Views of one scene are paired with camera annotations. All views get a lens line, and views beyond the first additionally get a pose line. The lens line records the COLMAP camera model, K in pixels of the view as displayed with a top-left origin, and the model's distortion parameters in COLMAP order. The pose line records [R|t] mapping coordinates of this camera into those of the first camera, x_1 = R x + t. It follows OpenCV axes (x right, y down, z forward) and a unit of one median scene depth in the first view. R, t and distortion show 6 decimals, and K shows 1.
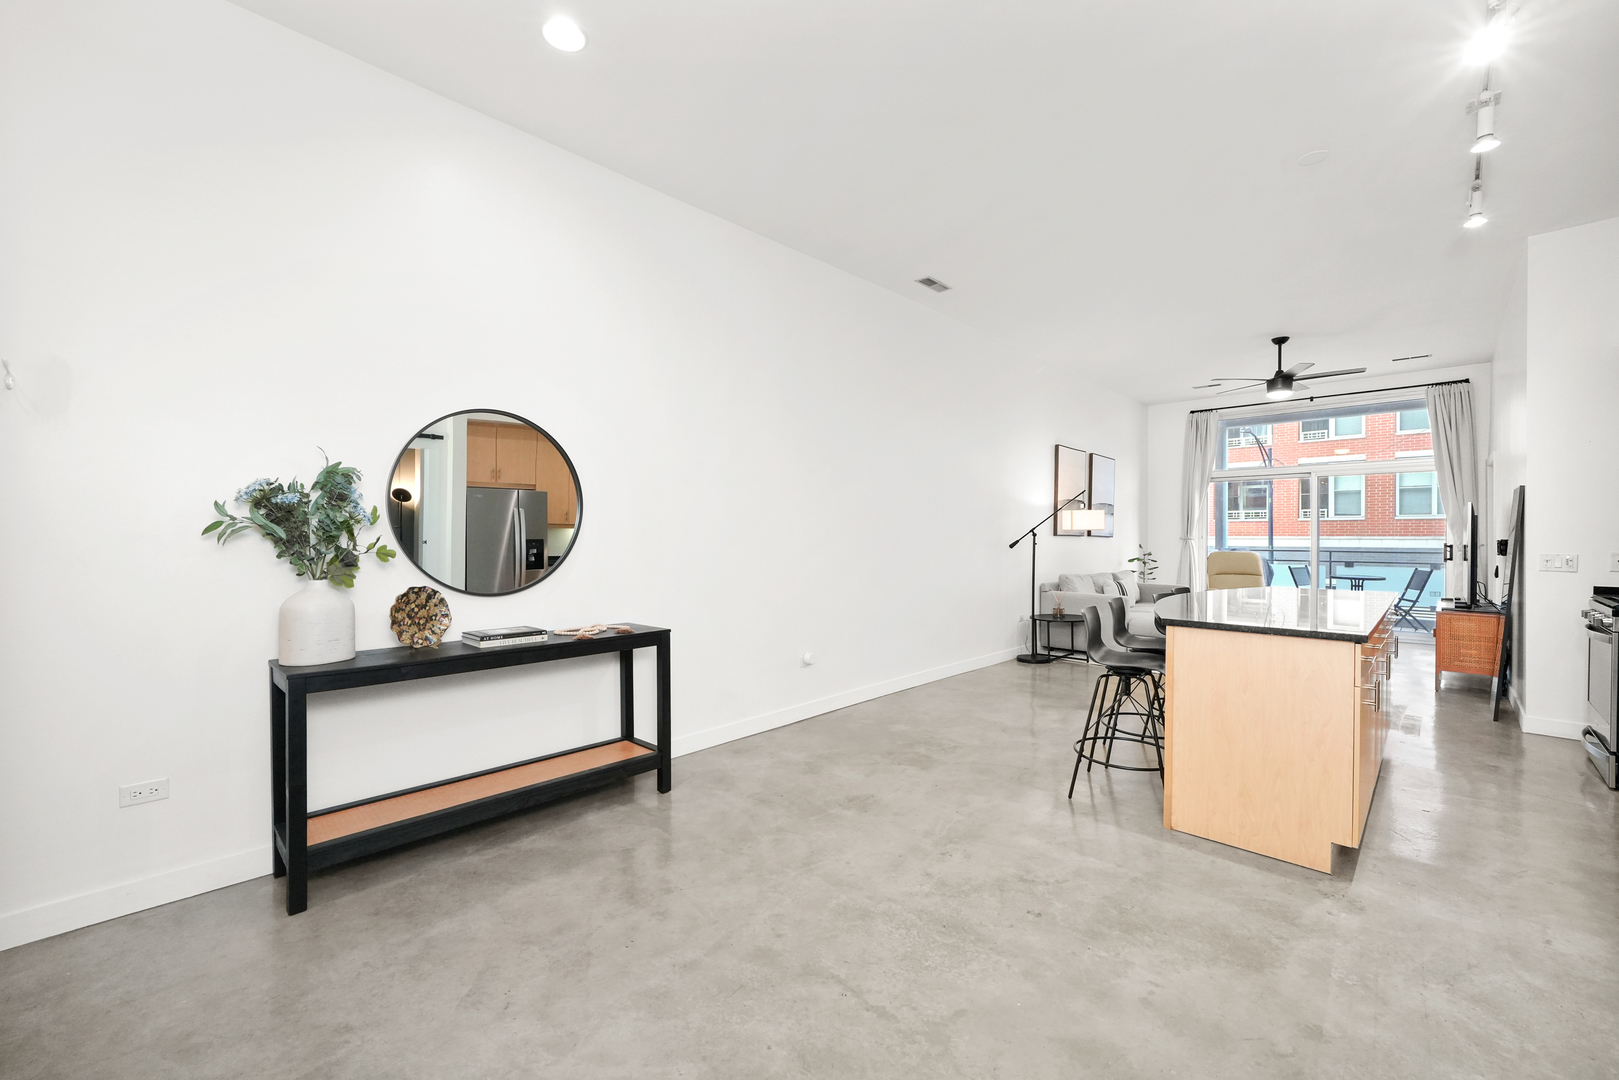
lens RADIAL K [[649.4, 0, 810.2], [0, 649.4, 540.3], [0, 0, 1]] dist [-0.004723, 0.001791]
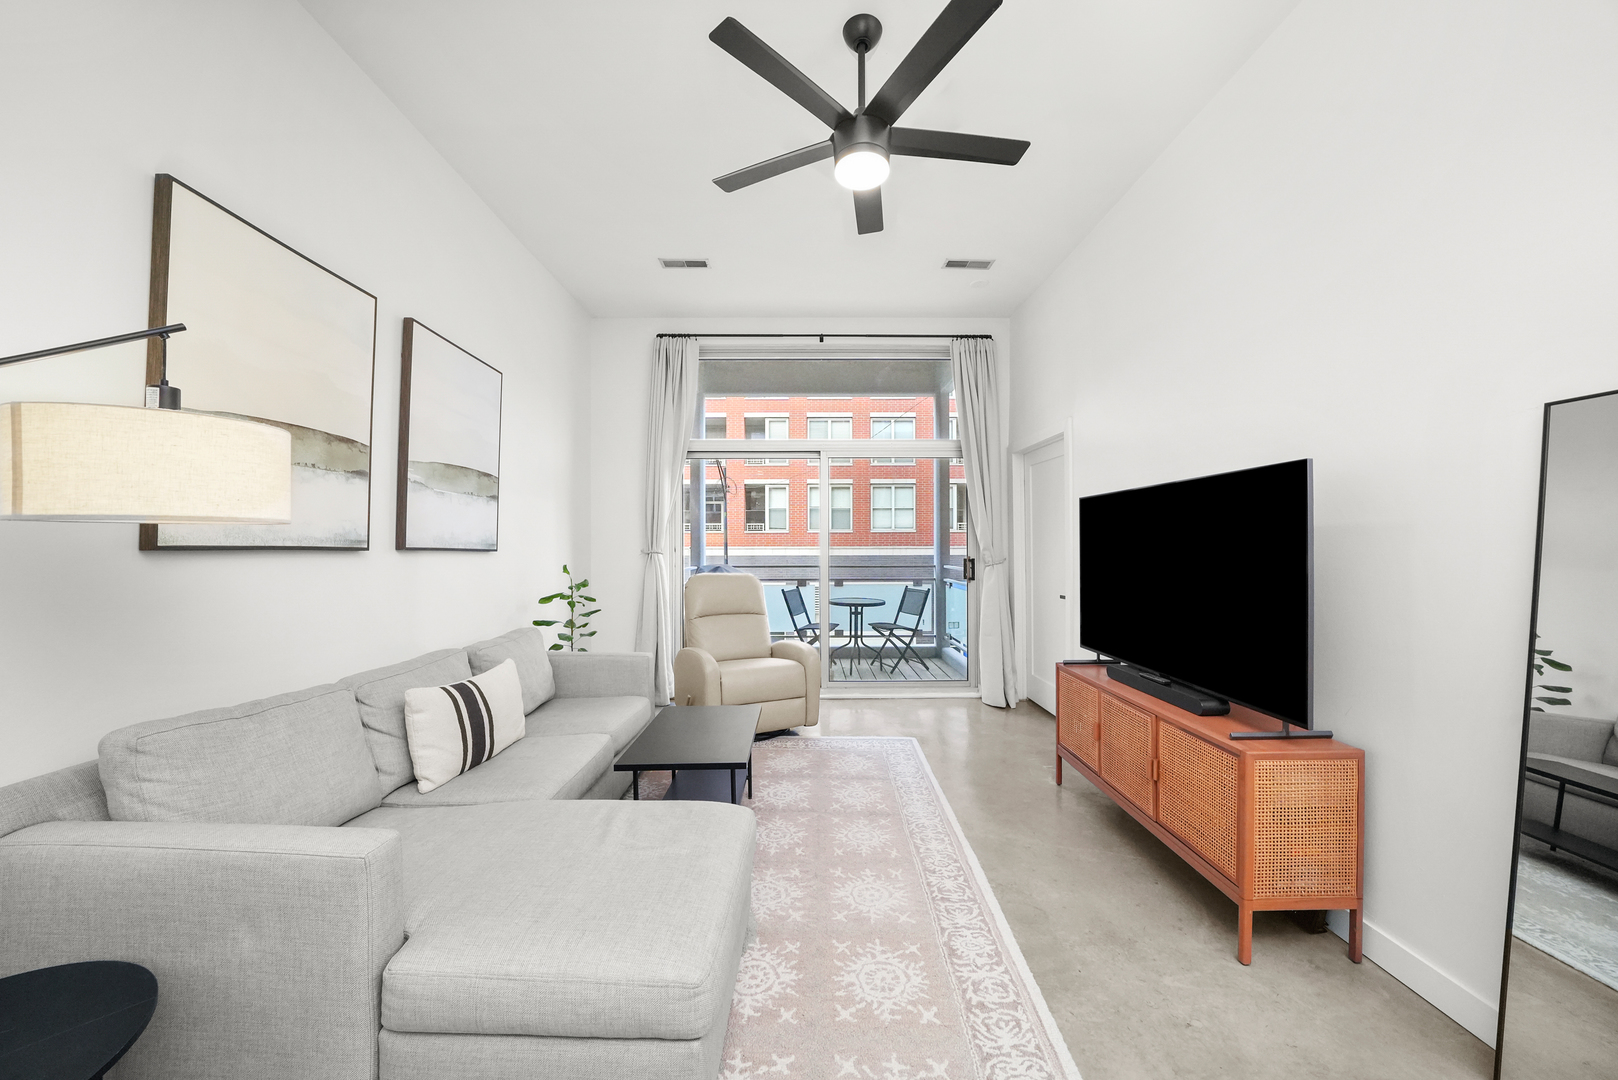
lens RADIAL K [[573.0, 0, 811.8], [0, 573.0, 543.6], [0, 0, 1]] dist [-0.026444, 0.002658]
pose [[0.706281, 0.001139, 0.707930, 1.042260], [0.007026, 0.999938, -0.008619, -0.015412], [-0.707897, 0.011061, 0.706230, 1.754491]]
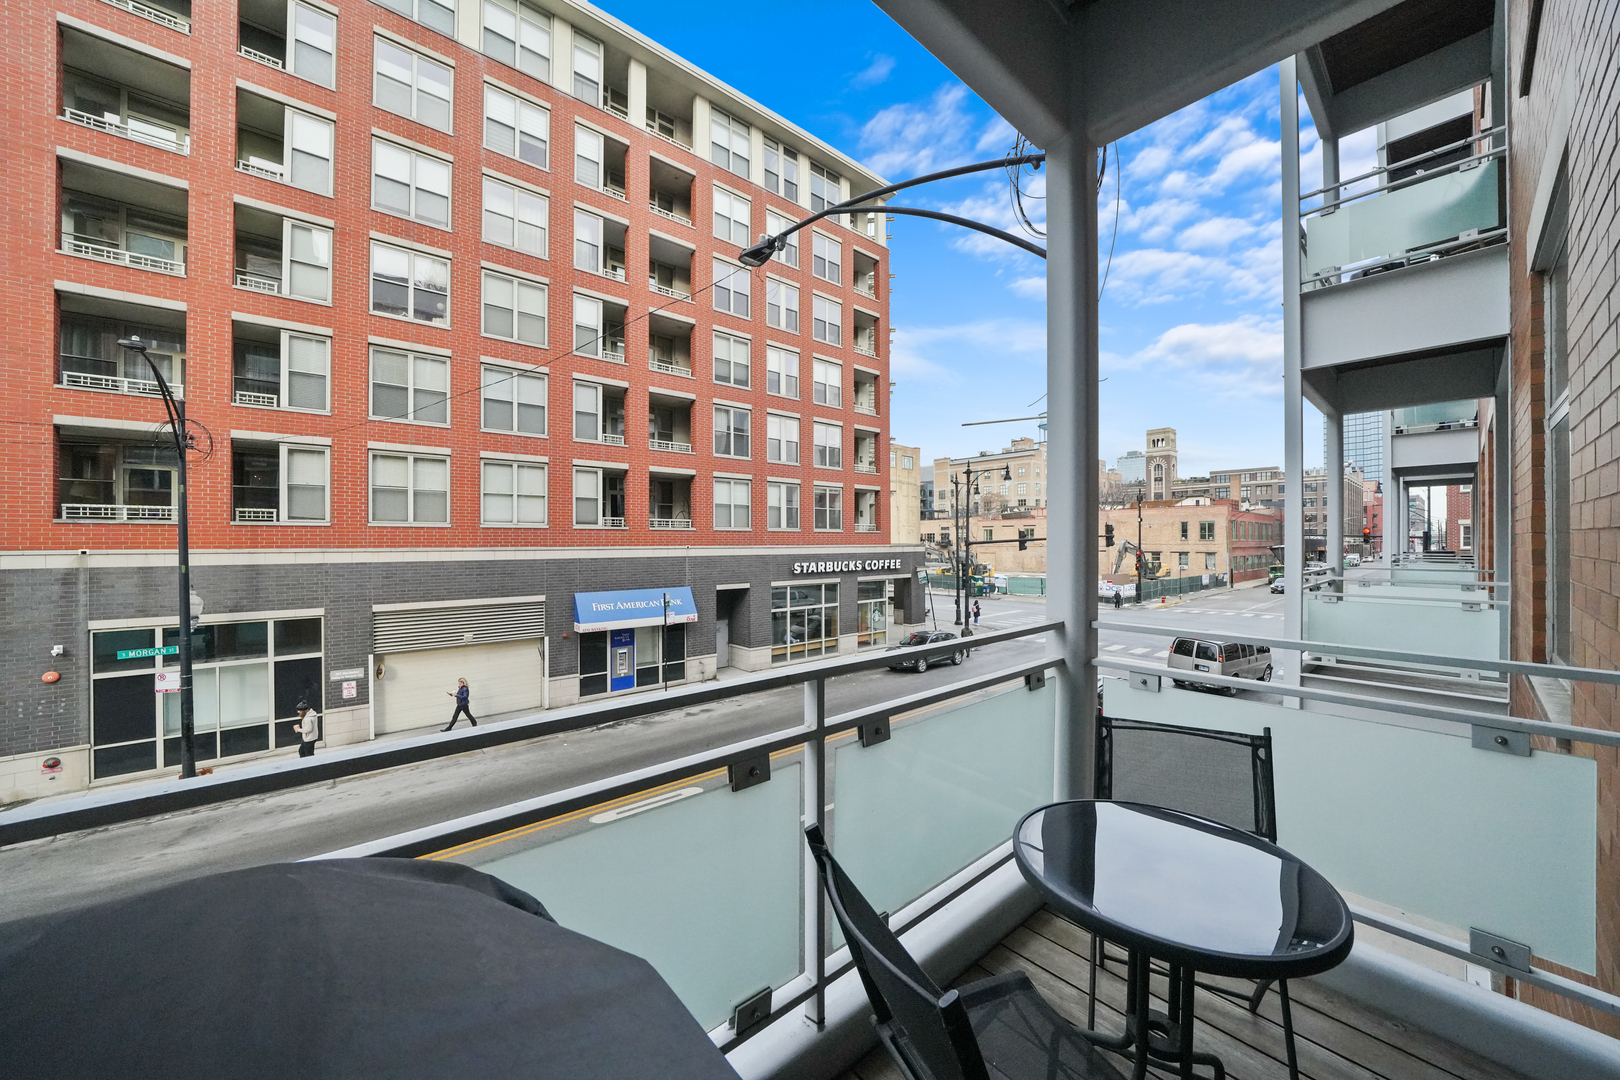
lens RADIAL K [[573.7, 0, 816.9], [0, 573.7, 543.9], [0, 0, 1]] dist [-0.026444, 0.002658]
pose [[0.086424, -0.003095, 0.996254, 2.183386], [0.007911, 0.999966, 0.002421, -0.068431], [-0.996227, 0.007672, 0.086446, 3.260668]]
